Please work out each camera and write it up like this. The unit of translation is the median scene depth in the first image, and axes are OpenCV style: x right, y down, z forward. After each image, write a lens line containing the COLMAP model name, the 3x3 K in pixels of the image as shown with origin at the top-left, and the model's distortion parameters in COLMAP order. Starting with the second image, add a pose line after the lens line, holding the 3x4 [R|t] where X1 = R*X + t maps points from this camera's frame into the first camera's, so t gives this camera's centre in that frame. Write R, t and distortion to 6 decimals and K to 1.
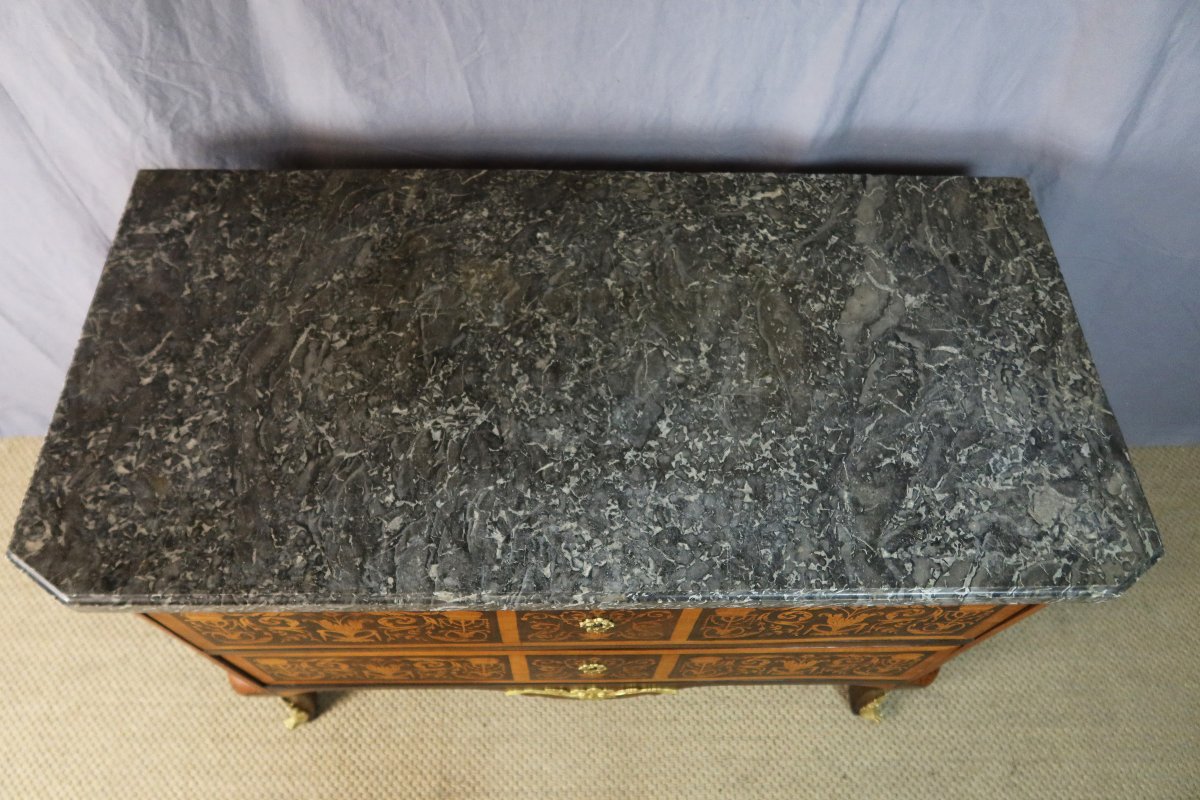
lens RADIAL K [[836.1, 0, 597.9], [0, 836.1, 405.5], [0, 0, 1]] dist [-0.028663, 0.007044]
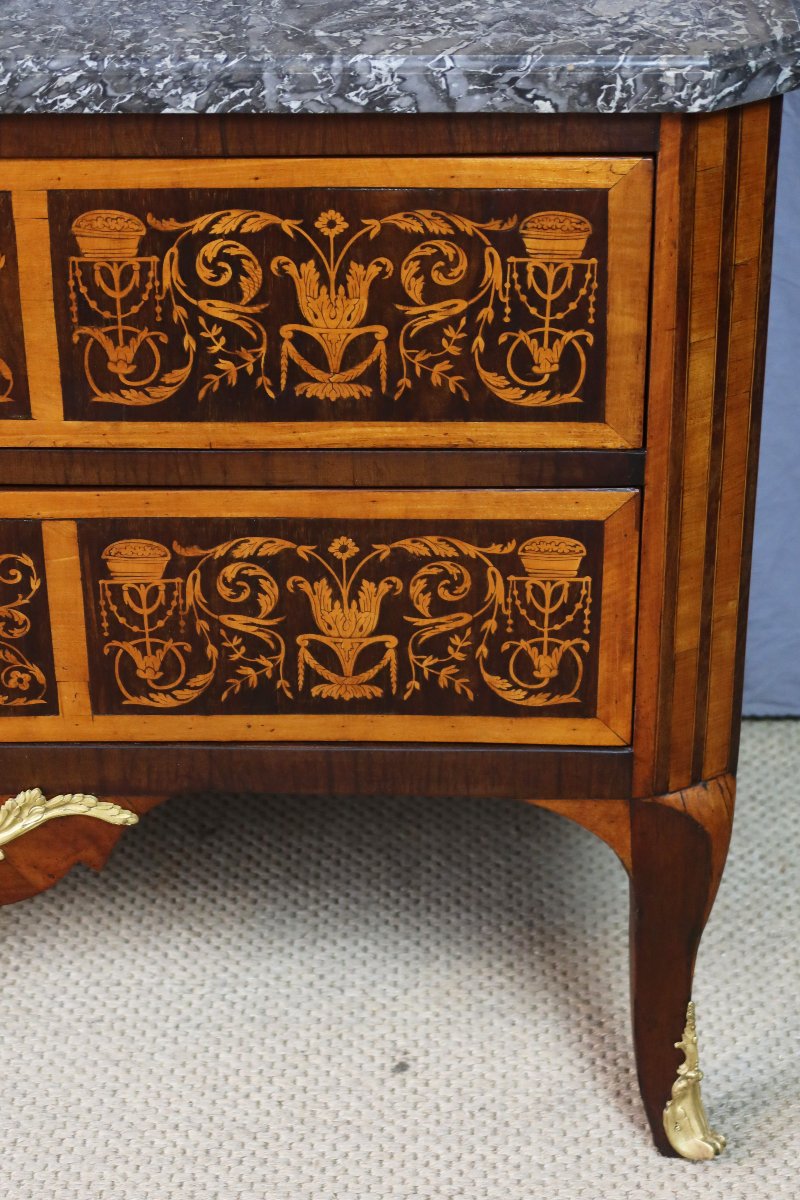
lens RADIAL K [[2729.8, 0, 441.4], [0, 2729.8, 613.7], [0, 0, 1]] dist [-0.000661, 0.000000]
pose [[0.998744, -0.013738, -0.048174, 0.486243], [-0.010705, 0.880918, -0.473147, 1.374542], [0.048937, 0.473069, 0.879665, -0.496644]]
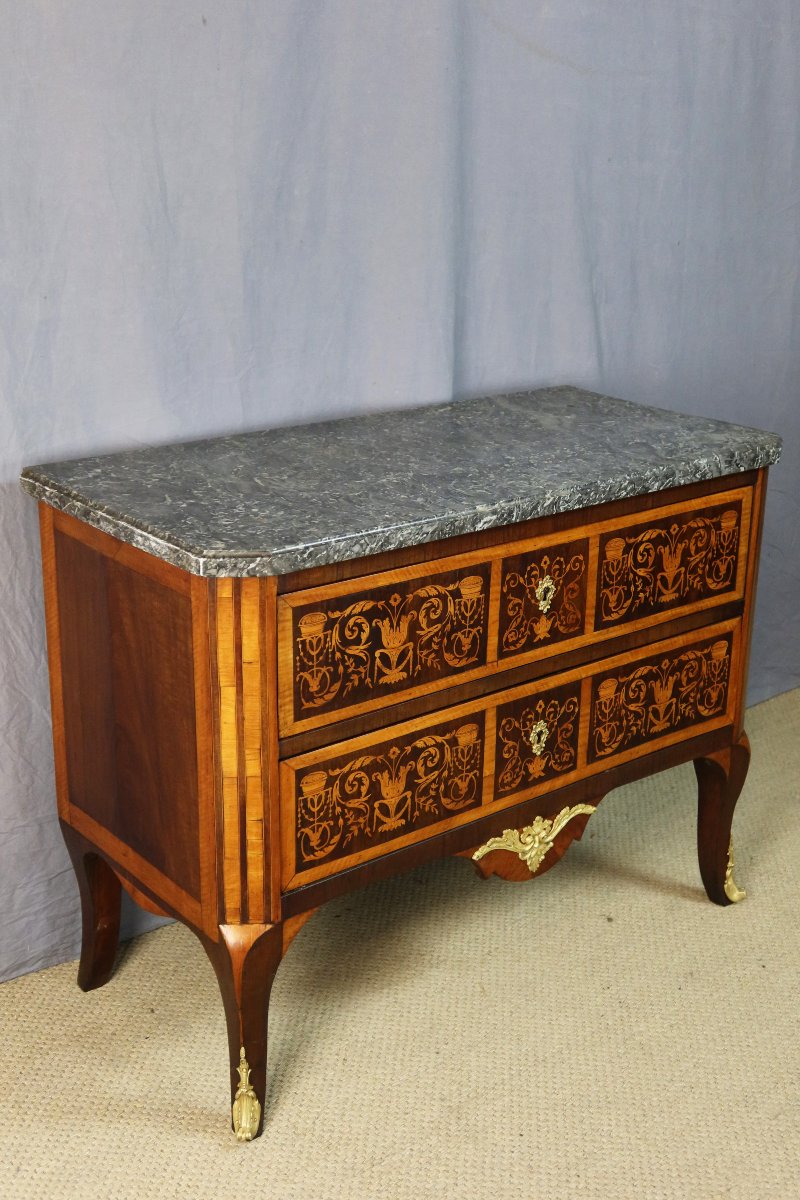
lens RADIAL K [[1485.3, 0, 415.2], [0, 1485.3, 583.1], [0, 0, 1]] dist [0.008649, 0.000000]
pose [[0.785666, -0.212703, 0.580936, -1.621136], [0.540566, 0.692703, -0.477442, 1.336049], [-0.300863, 0.689144, 0.659213, -0.523272]]
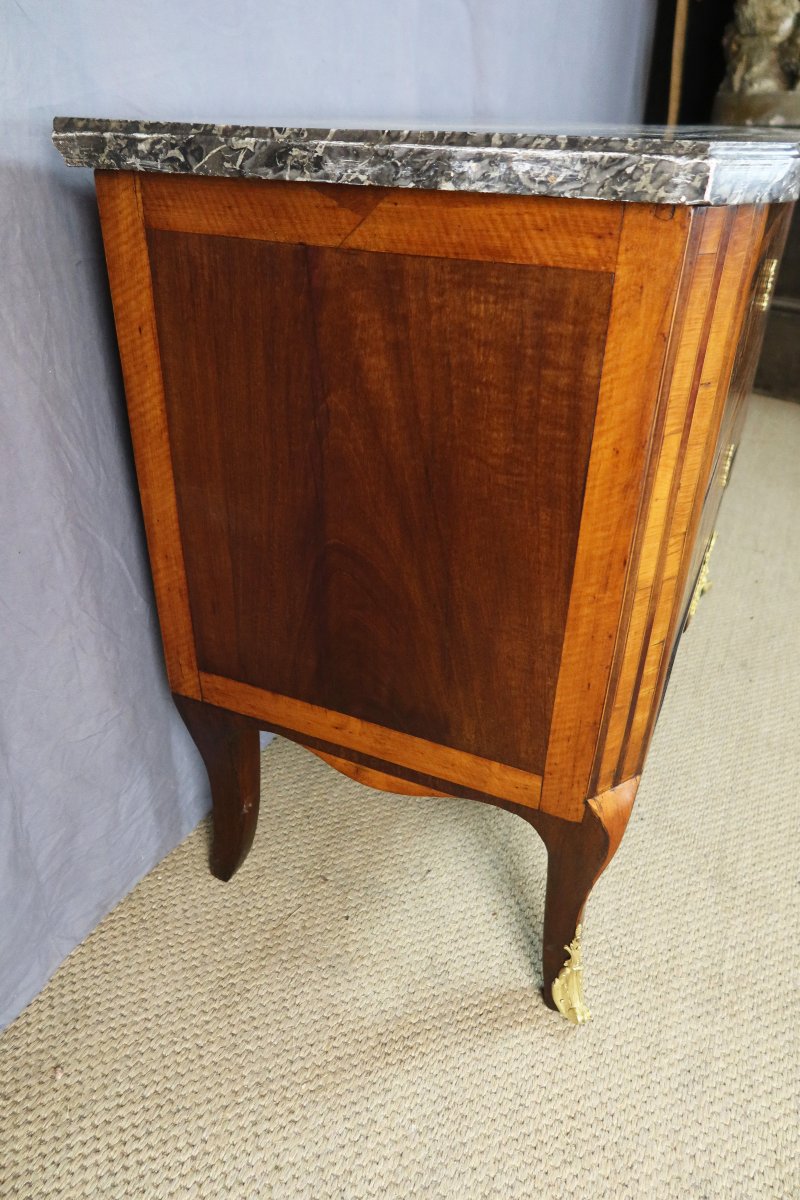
lens RADIAL K [[836.1, 0, 406.0], [0, 836.1, 594.3], [0, 0, 1]] dist [-0.028663, 0.007044]
pose [[0.433902, -0.477056, 0.764295, -1.288271], [0.780367, 0.622970, -0.054182, 0.209884], [-0.450285, 0.619940, 0.642587, 0.829662]]
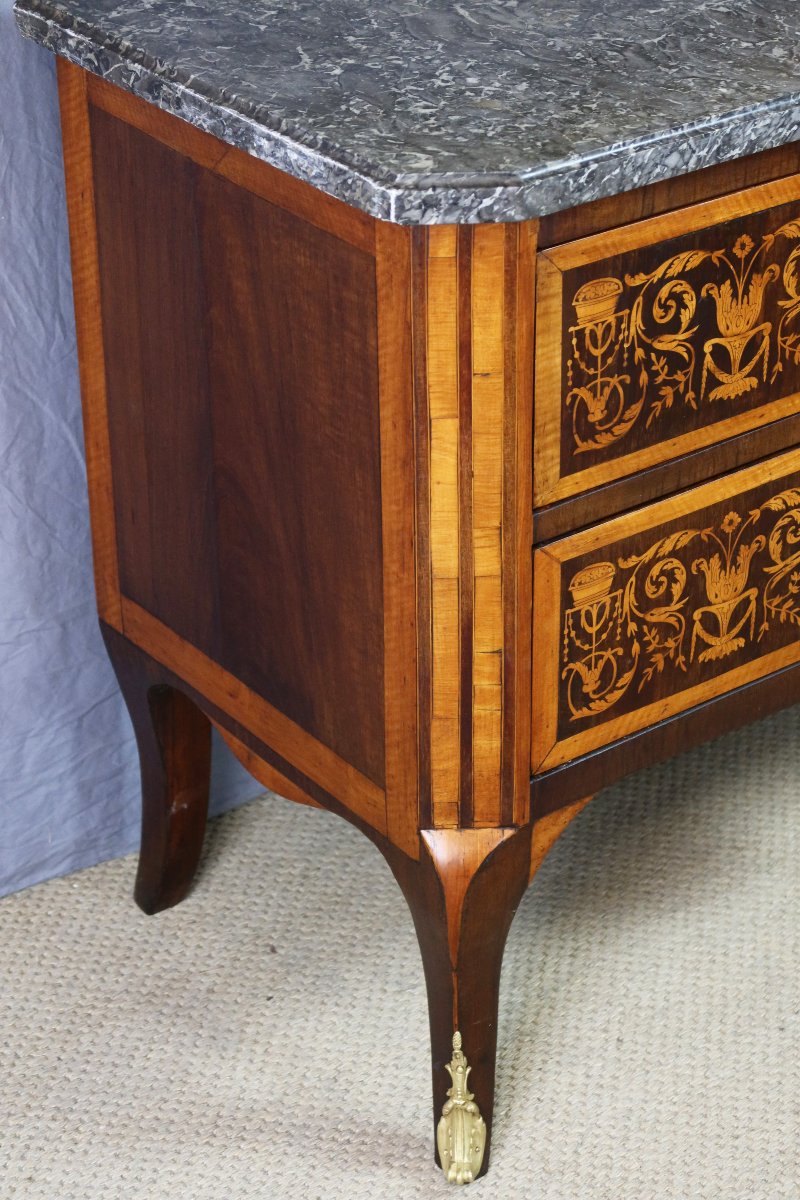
lens RADIAL K [[2729.8, 0, 431.0], [0, 2729.8, 589.0], [0, 0, 1]] dist [-0.000661, 0.000000]
pose [[0.811864, -0.321557, 0.487318, -1.716243], [0.522313, 0.772989, -0.360107, 1.138289], [-0.260896, 0.546890, 0.795515, -0.554506]]
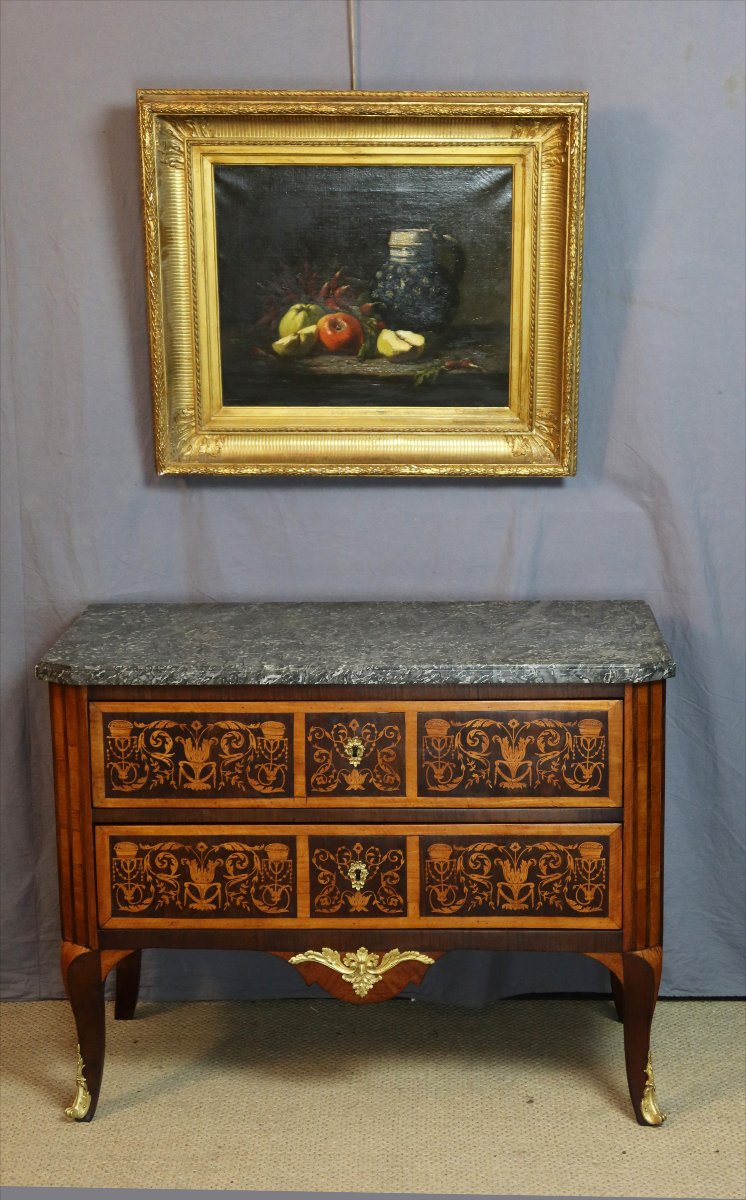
lens RADIAL K [[2054.1, 0, 433.6], [0, 2054.1, 548.0], [0, 0, 1]] dist [0.004420, 0.000000]
pose [[0.997778, -0.033793, -0.057423, 0.412248], [-0.022425, 0.641234, -0.767017, 3.215354], [0.062741, 0.766601, 0.639052, -1.912149]]
